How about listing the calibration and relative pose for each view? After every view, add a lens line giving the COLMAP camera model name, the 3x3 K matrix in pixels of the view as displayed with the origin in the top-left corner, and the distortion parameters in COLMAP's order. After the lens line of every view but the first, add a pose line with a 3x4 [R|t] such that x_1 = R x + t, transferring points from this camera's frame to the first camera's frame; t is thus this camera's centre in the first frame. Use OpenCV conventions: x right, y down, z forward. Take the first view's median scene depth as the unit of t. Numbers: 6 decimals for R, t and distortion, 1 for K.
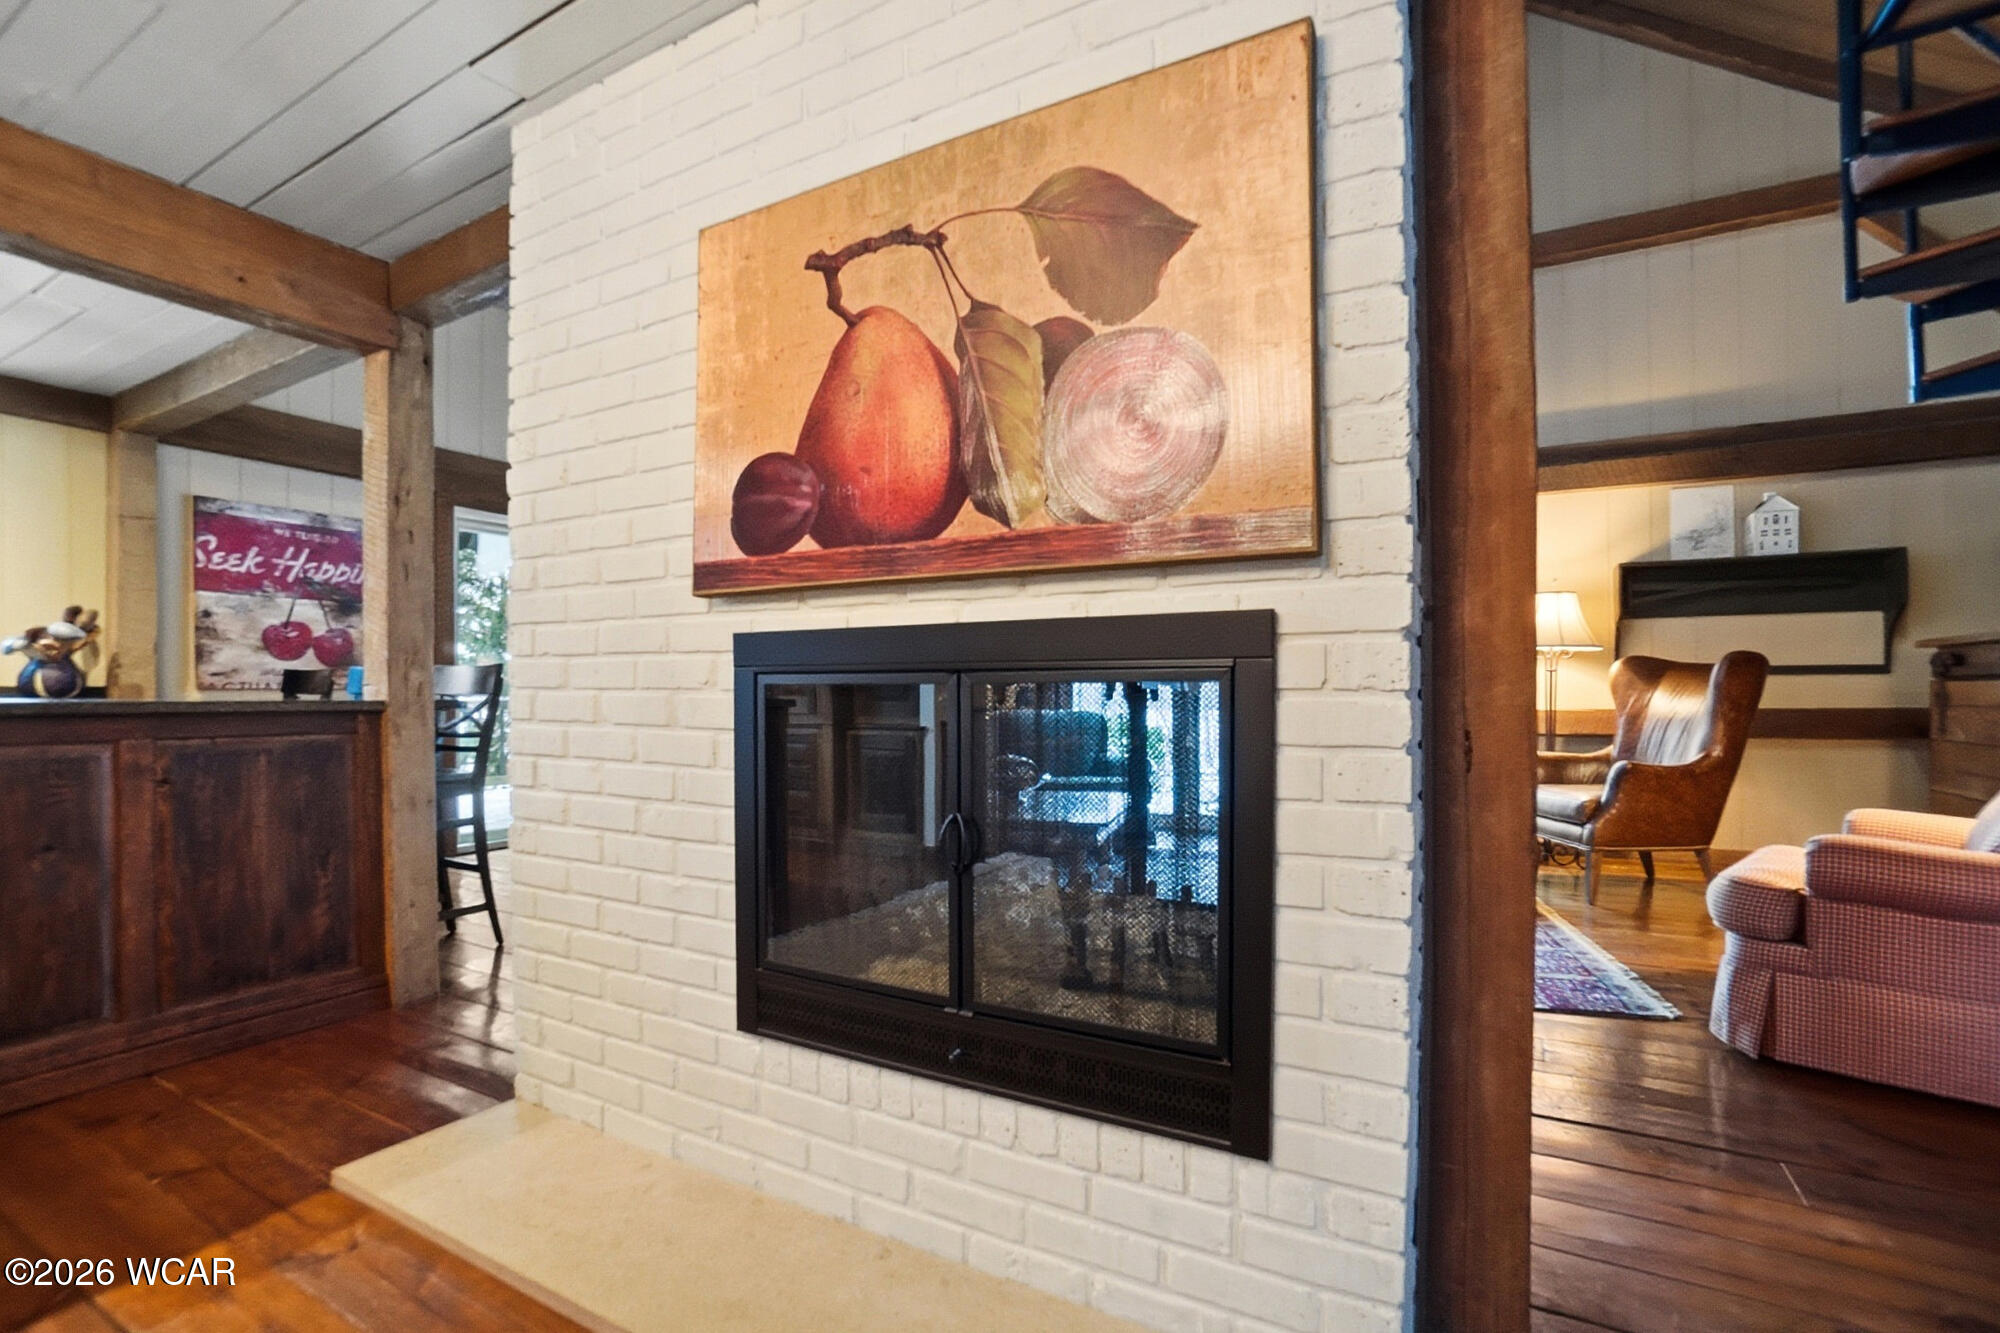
lens RADIAL K [[919.2, 0, 975.4], [0, 919.2, 702.1], [0, 0, 1]] dist [-0.001792, -0.000116]
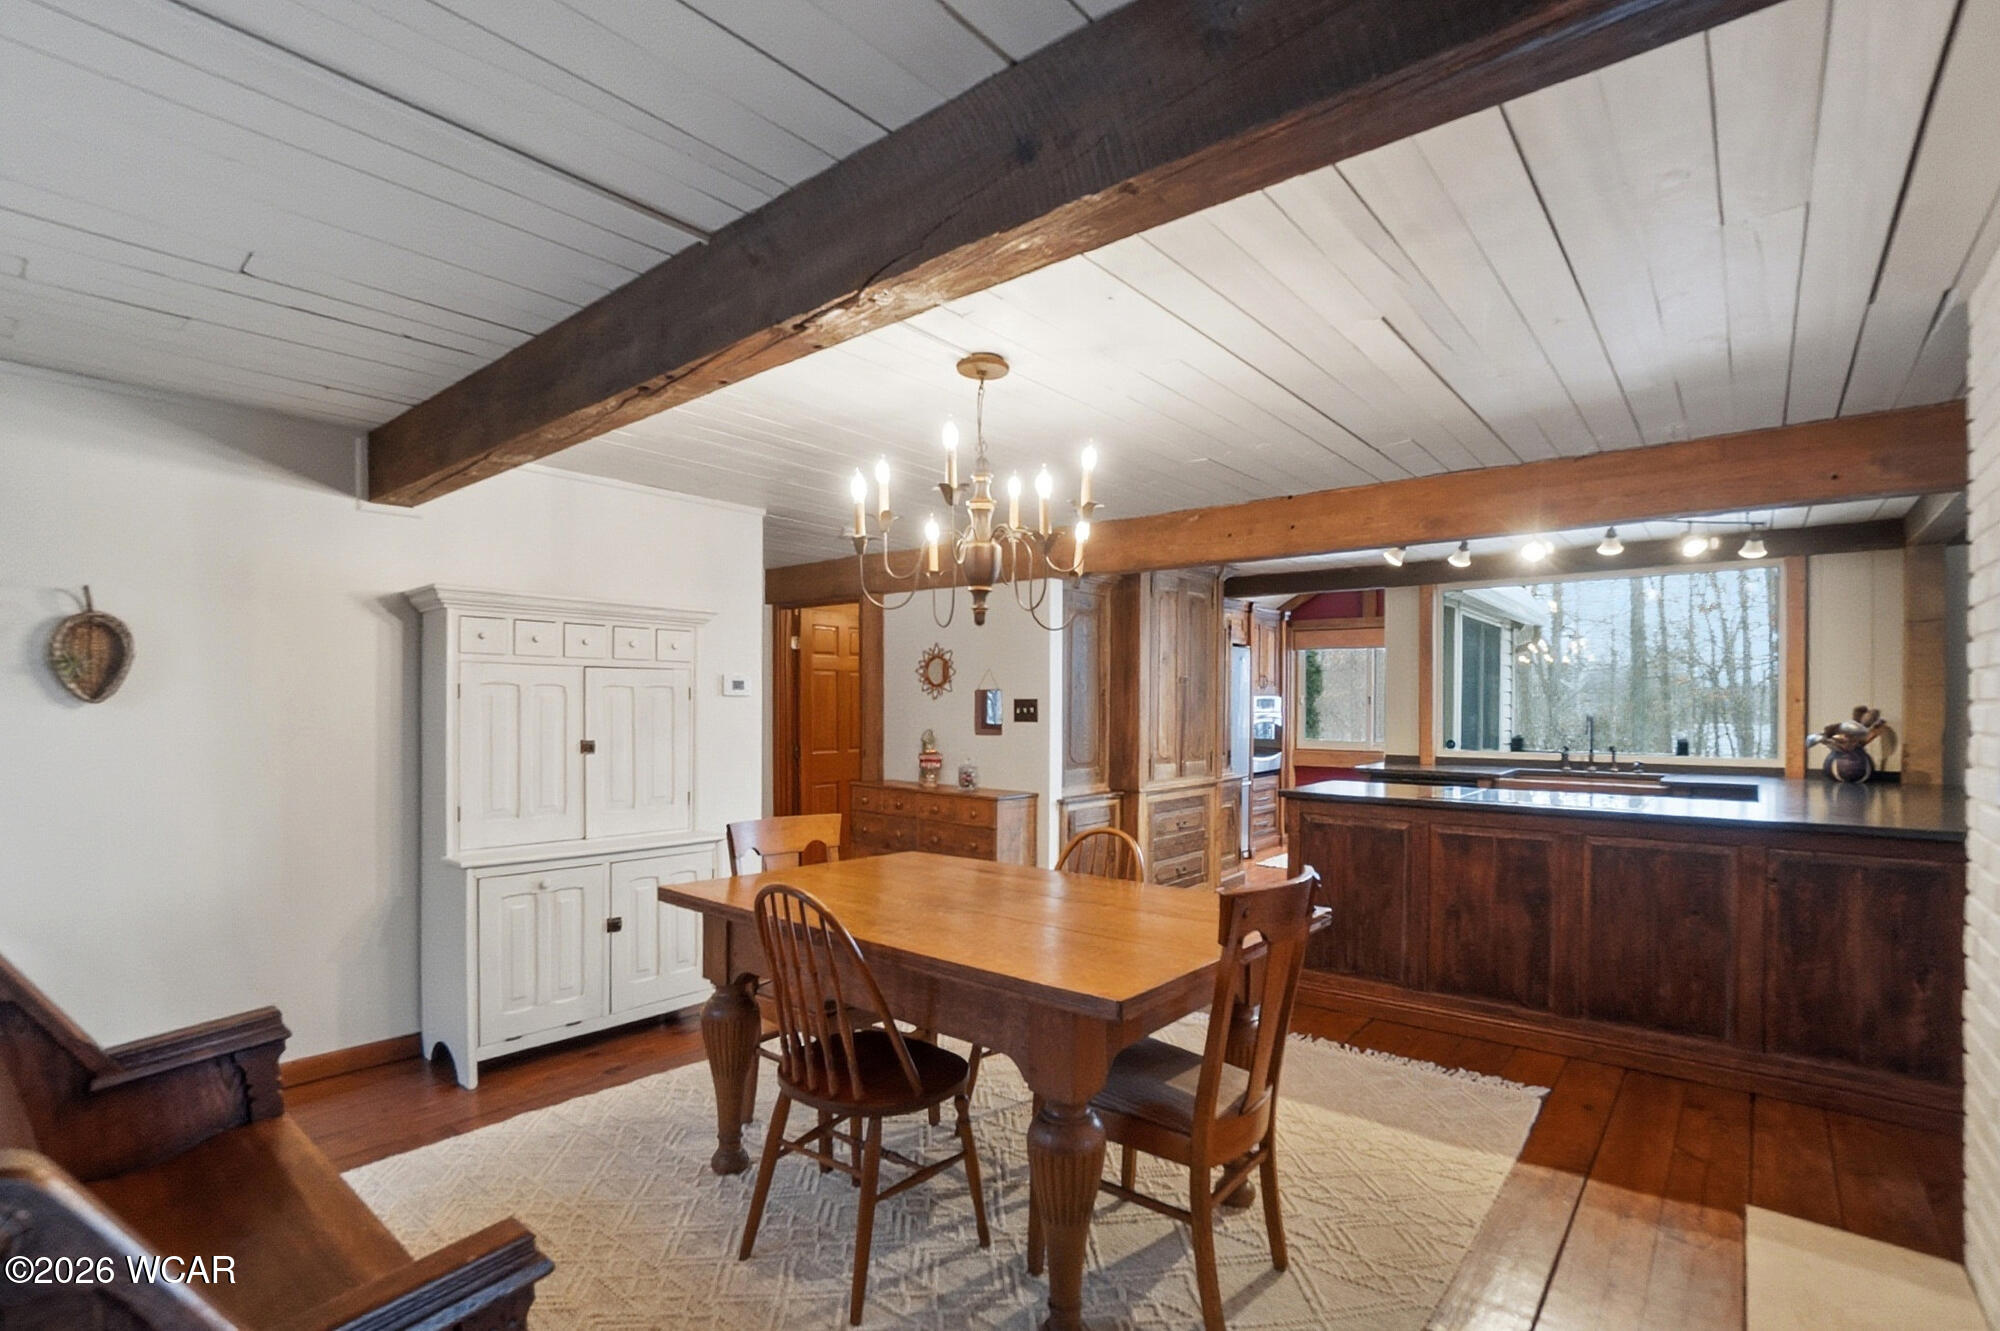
lens RADIAL K [[919.2, 0, 975.4], [0, 919.2, 701.1], [0, 0, 1]] dist [-0.001792, -0.000116]
pose [[-0.163726, -0.001966, -0.986504, 0.597409], [-0.001552, 0.999997, -0.001735, -0.163567], [0.986505, 0.001247, -0.163729, 0.078385]]
